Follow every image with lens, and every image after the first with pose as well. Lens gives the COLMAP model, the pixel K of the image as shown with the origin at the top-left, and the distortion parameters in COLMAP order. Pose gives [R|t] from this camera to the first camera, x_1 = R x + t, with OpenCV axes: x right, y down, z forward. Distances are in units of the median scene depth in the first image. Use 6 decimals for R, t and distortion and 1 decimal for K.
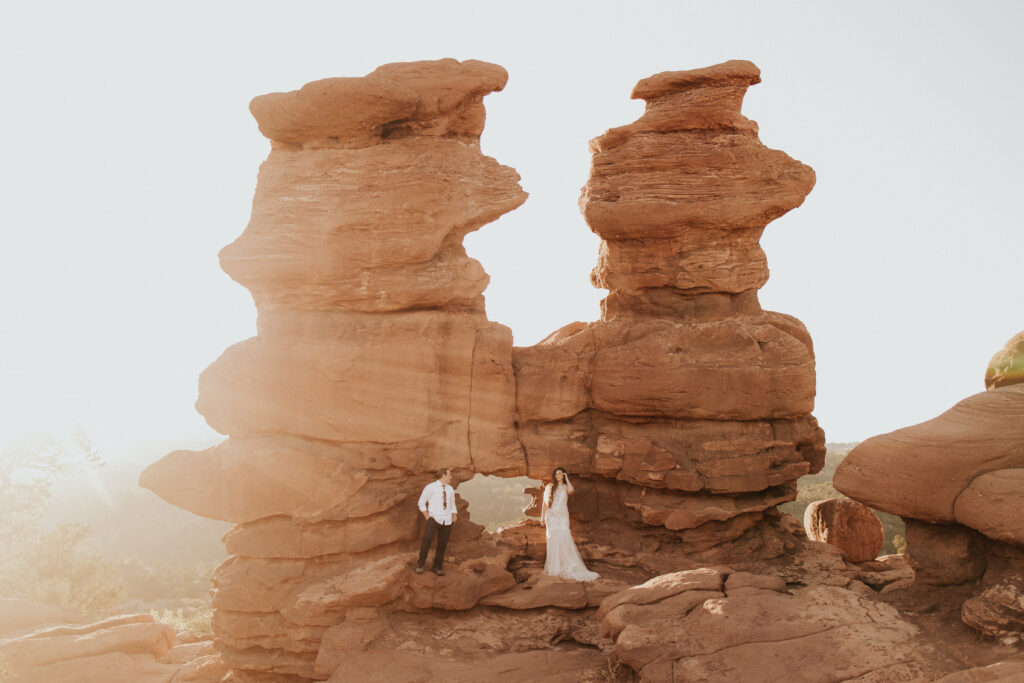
lens RADIAL K [[1012.6, 0, 514.8], [0, 1012.6, 336.3], [0, 0, 1]] dist [0.015417, -0.028708]
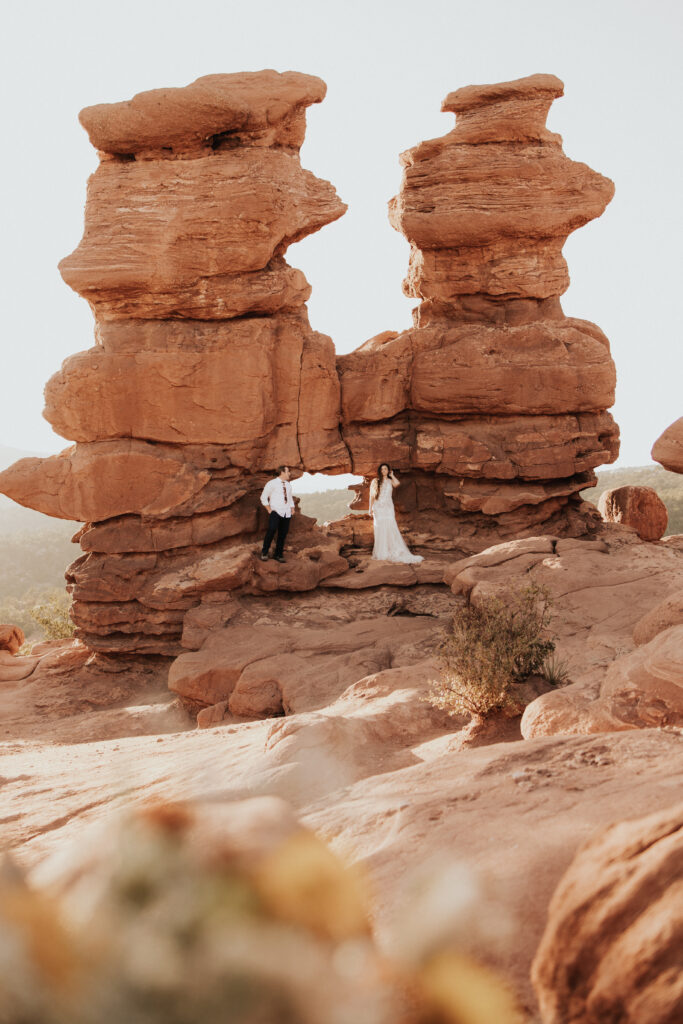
lens RADIAL K [[1012.6, 0, 342.5], [0, 1012.6, 504.0], [0, 0, 1]] dist [0.015417, -0.028708]
pose [[0.995337, -0.032152, 0.090938, -0.102617], [0.020234, 0.991430, 0.129066, 0.031918], [-0.094308, -0.126624, 0.987457, -0.078620]]
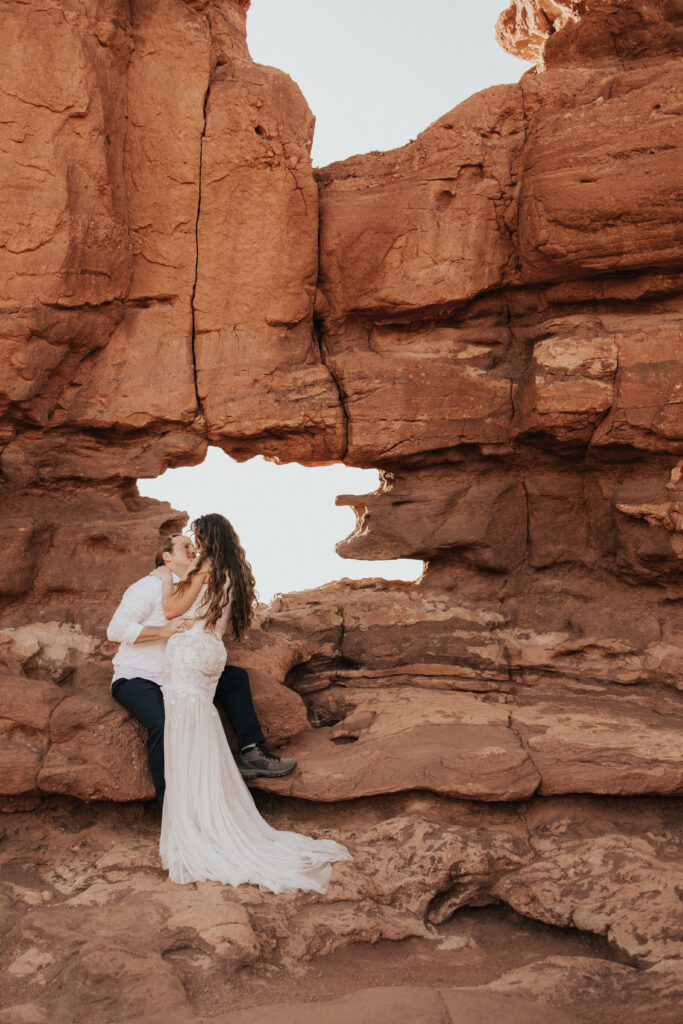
lens RADIAL K [[1012.6, 0, 342.5], [0, 1012.6, 504.0], [0, 0, 1]] dist [0.015417, -0.028708]
pose [[0.999609, 0.015861, 0.023041, 0.002750], [-0.015245, 0.999529, -0.026647, 0.175987], [-0.023453, 0.026286, 0.999379, 0.647679]]
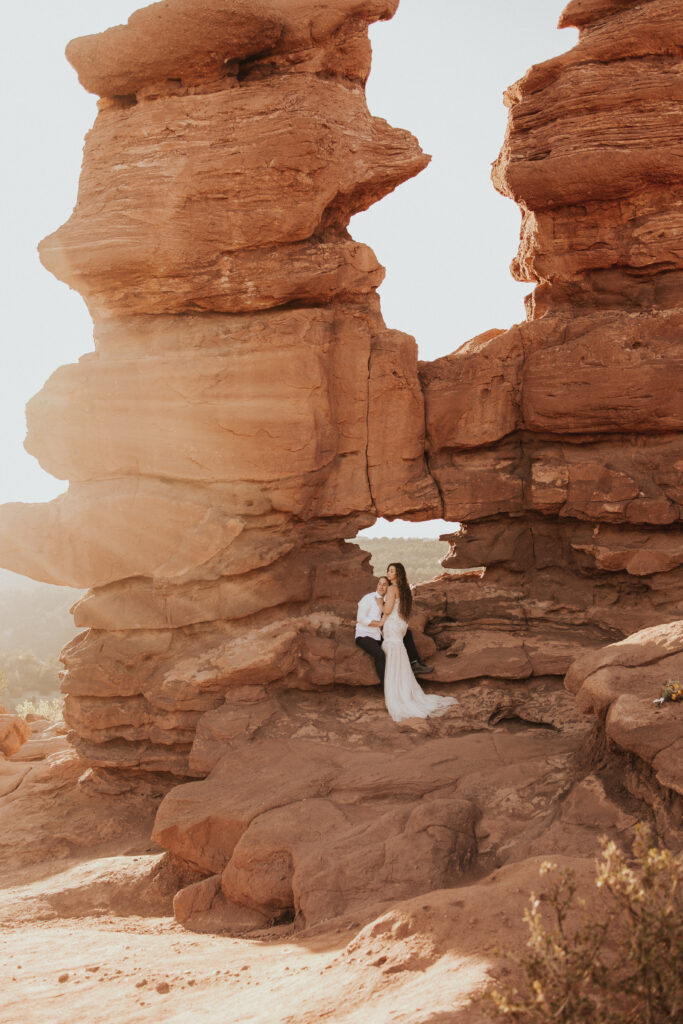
lens RADIAL K [[1012.6, 0, 342.5], [0, 1012.6, 504.0], [0, 0, 1]] dist [0.015417, -0.028708]
pose [[0.997925, -0.042126, -0.048684, -0.028810], [0.045907, 0.995788, 0.079359, 0.062858], [0.045136, -0.081429, 0.995657, 0.215322]]
